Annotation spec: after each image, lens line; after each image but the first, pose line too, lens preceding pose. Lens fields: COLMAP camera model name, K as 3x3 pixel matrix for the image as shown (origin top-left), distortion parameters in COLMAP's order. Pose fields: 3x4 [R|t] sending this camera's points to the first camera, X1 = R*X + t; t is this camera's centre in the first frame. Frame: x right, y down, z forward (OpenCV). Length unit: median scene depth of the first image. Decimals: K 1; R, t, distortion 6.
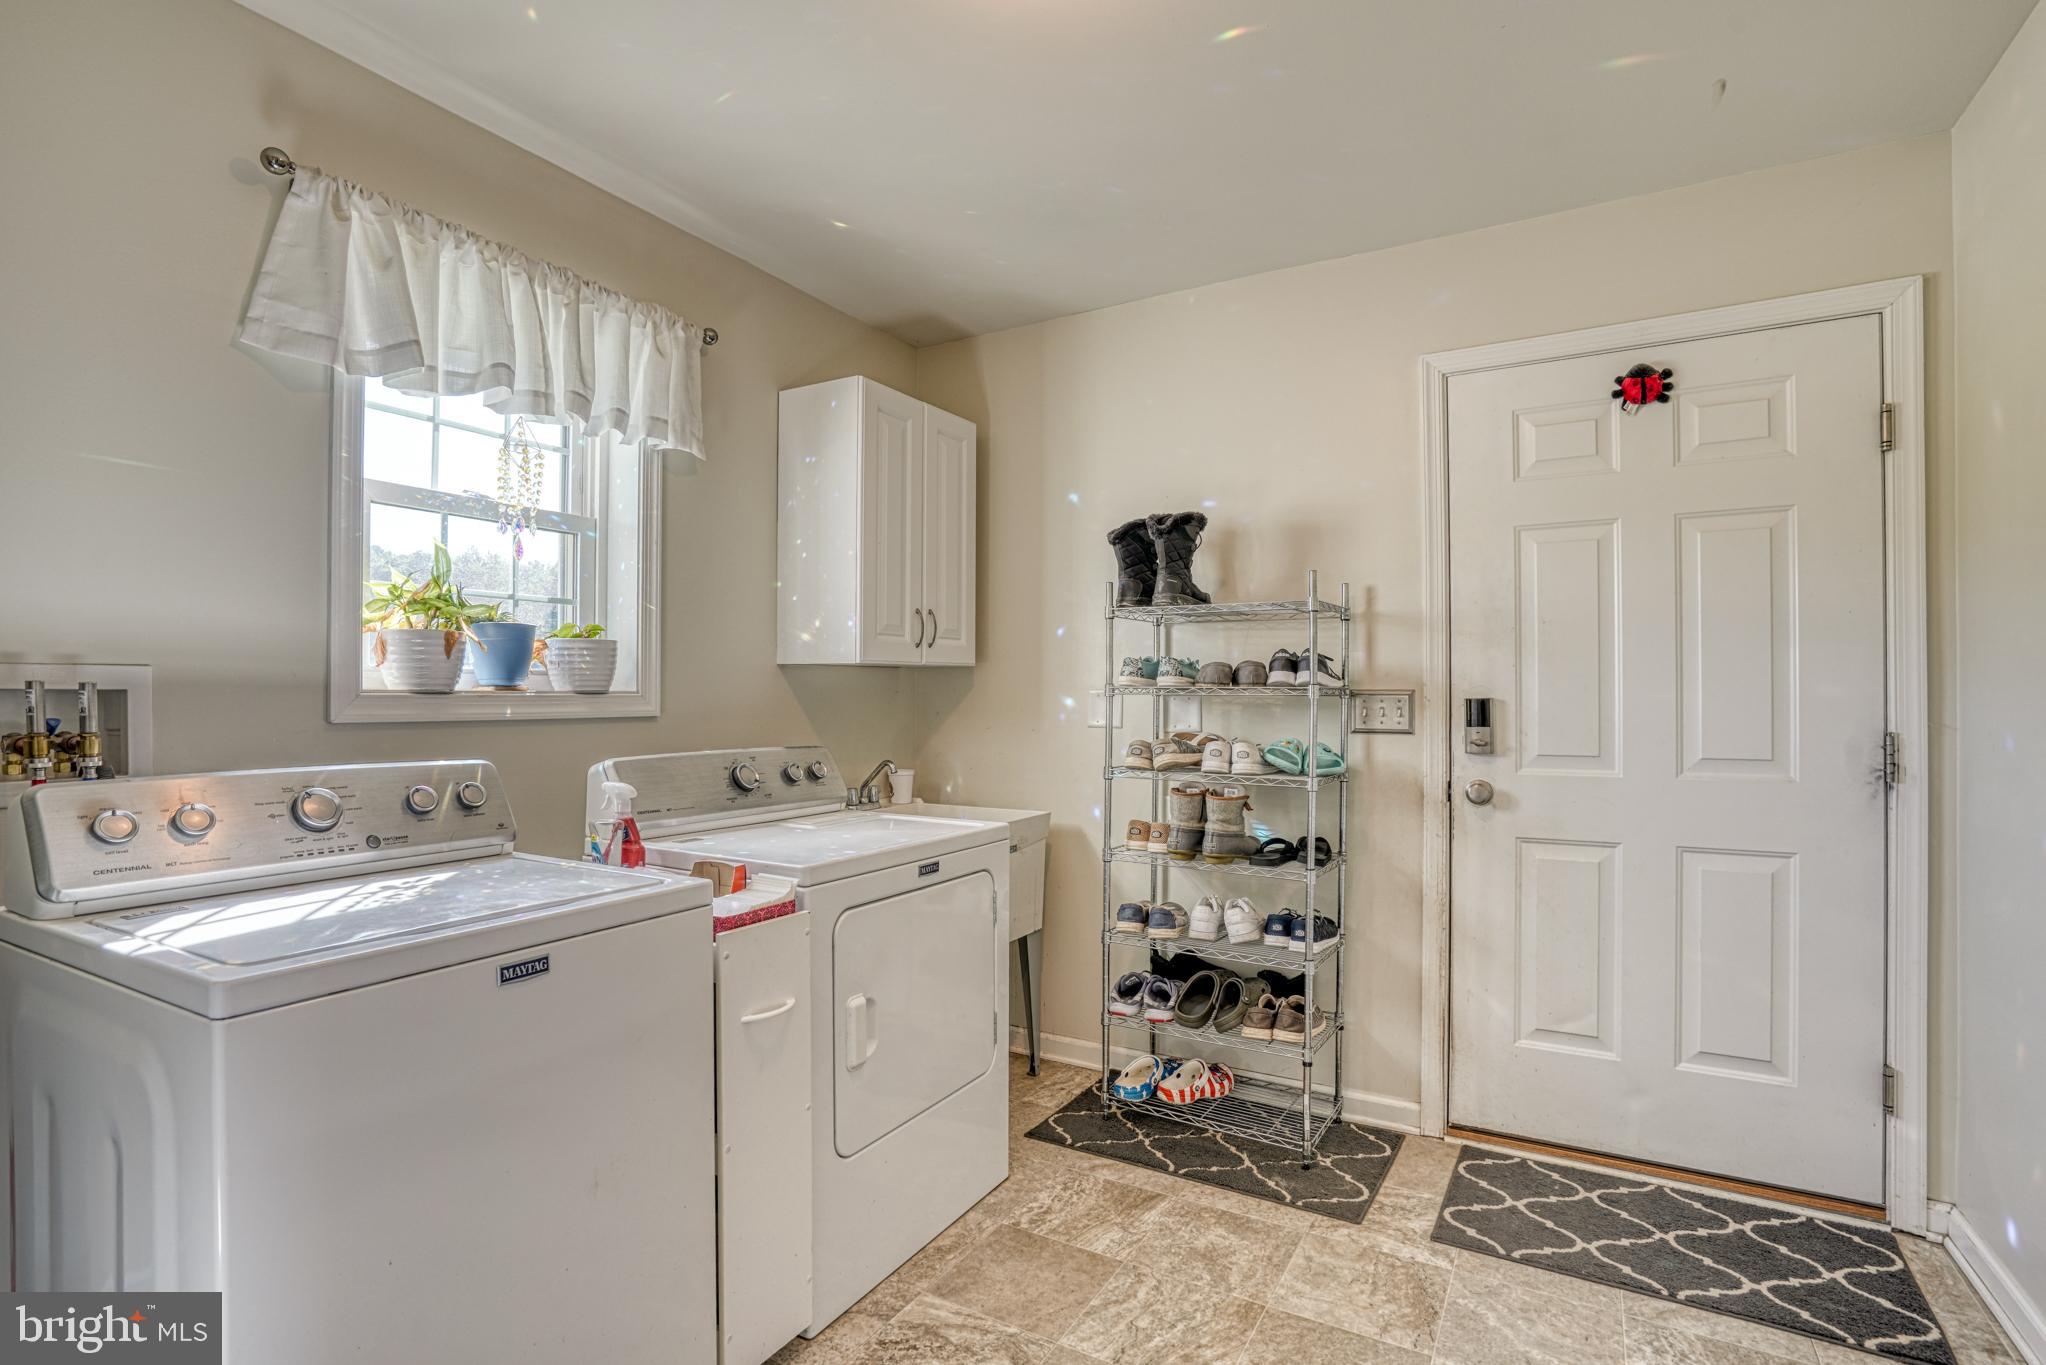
lens RADIAL K [[955.6, 0, 1029.7], [0, 955.6, 692.2], [0, 0, 1]] dist [-0.045598, 0.016388]
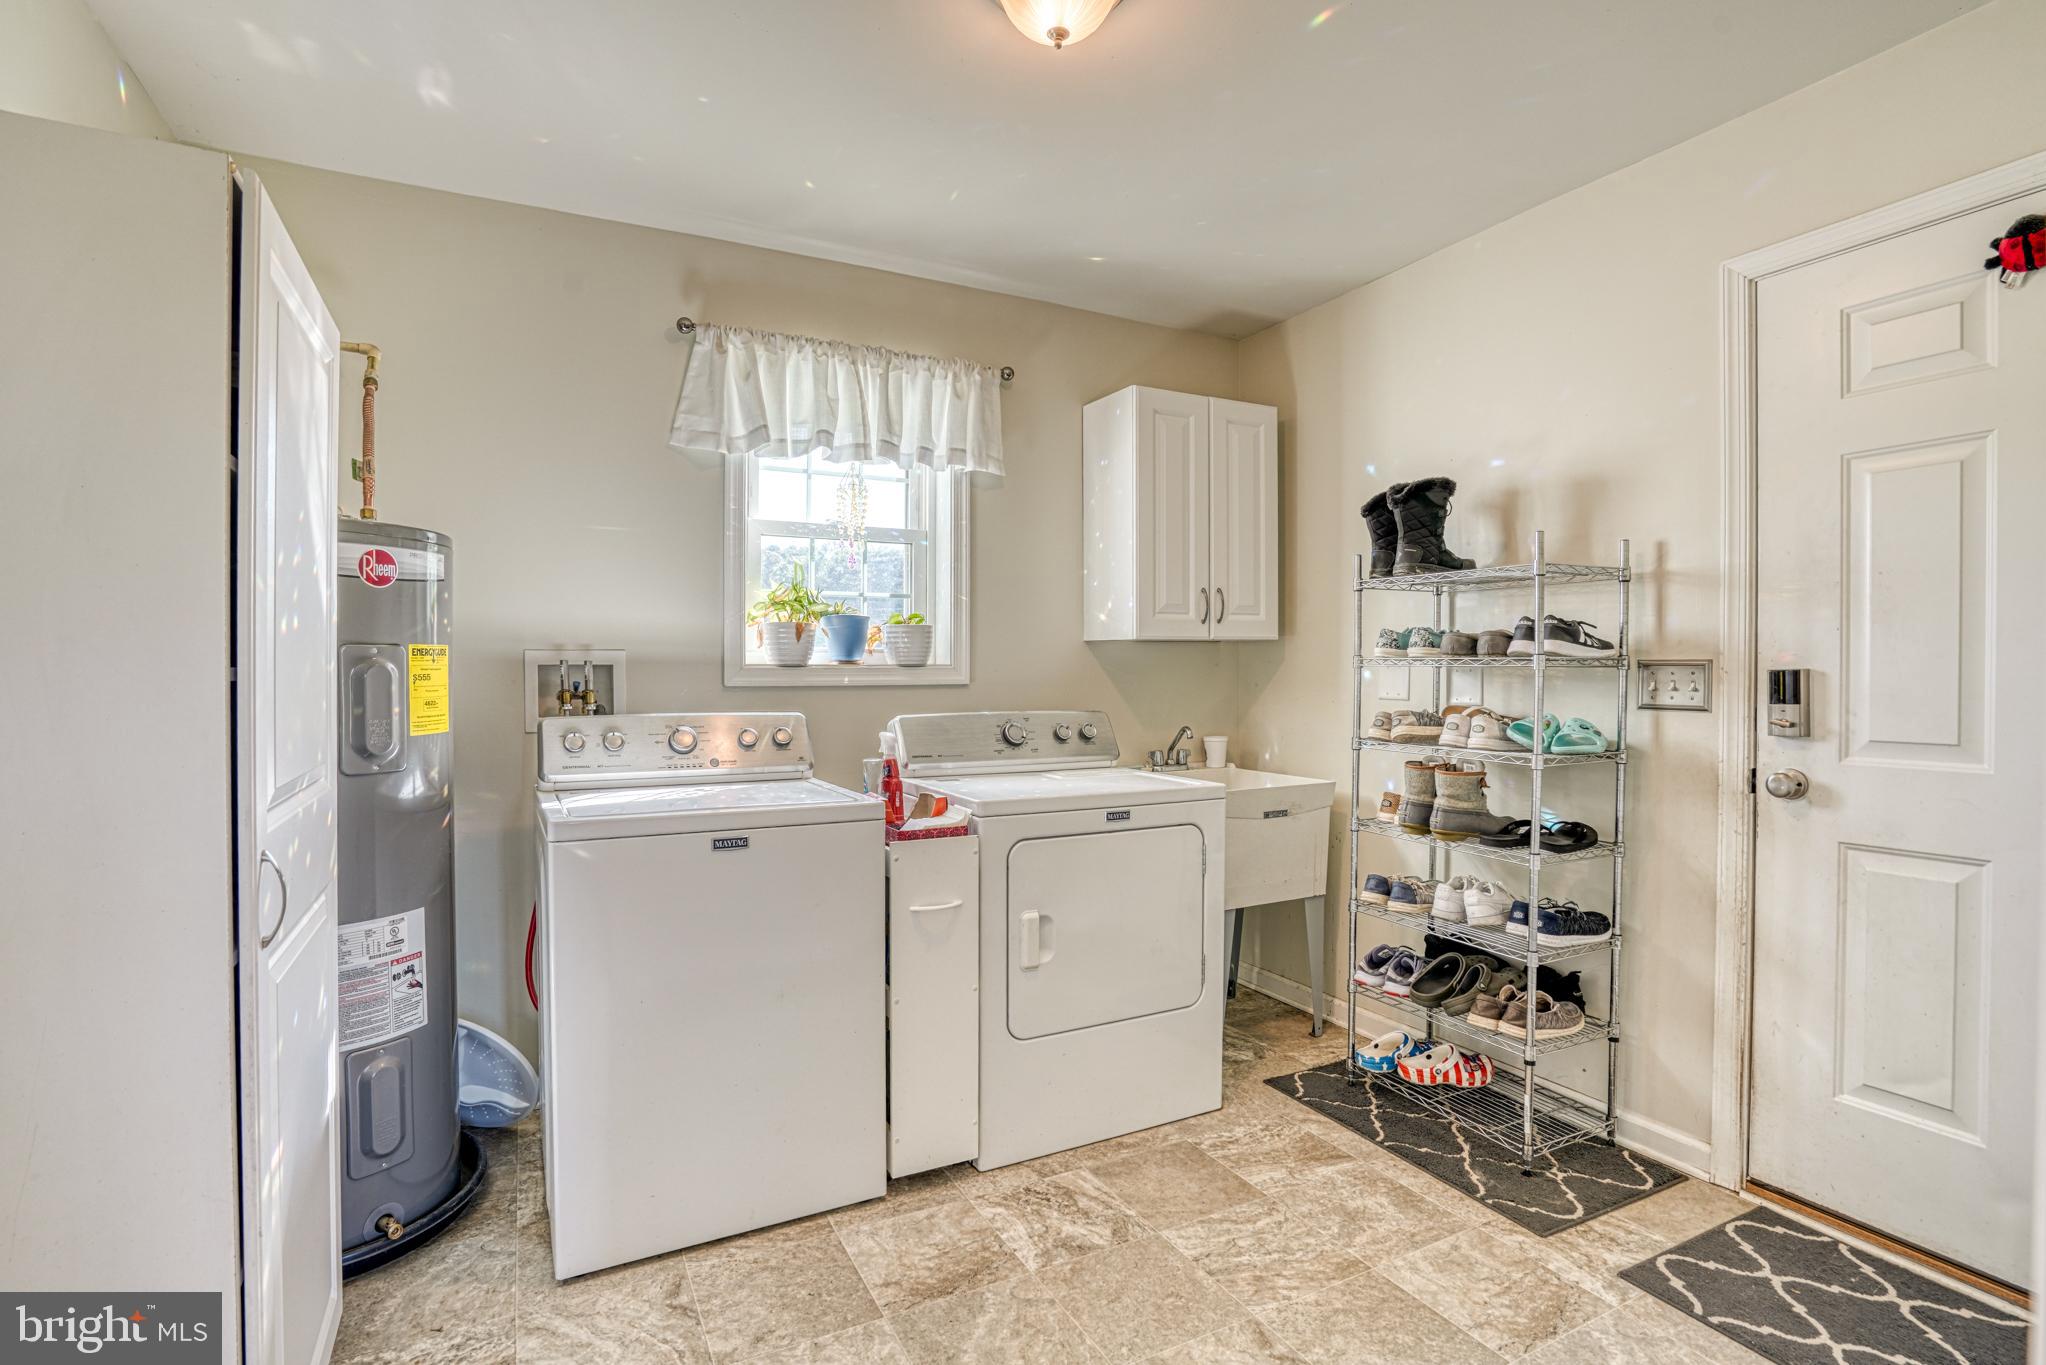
lens RADIAL K [[955.6, 0, 1040.8], [0, 955.6, 679.3], [0, 0, 1]] dist [-0.045598, 0.016388]
pose [[0.852112, 0.004216, -0.523342, 0.359348], [0.003298, 0.999904, 0.013426, 0.002276], [0.523348, -0.013166, 0.852017, -0.031956]]
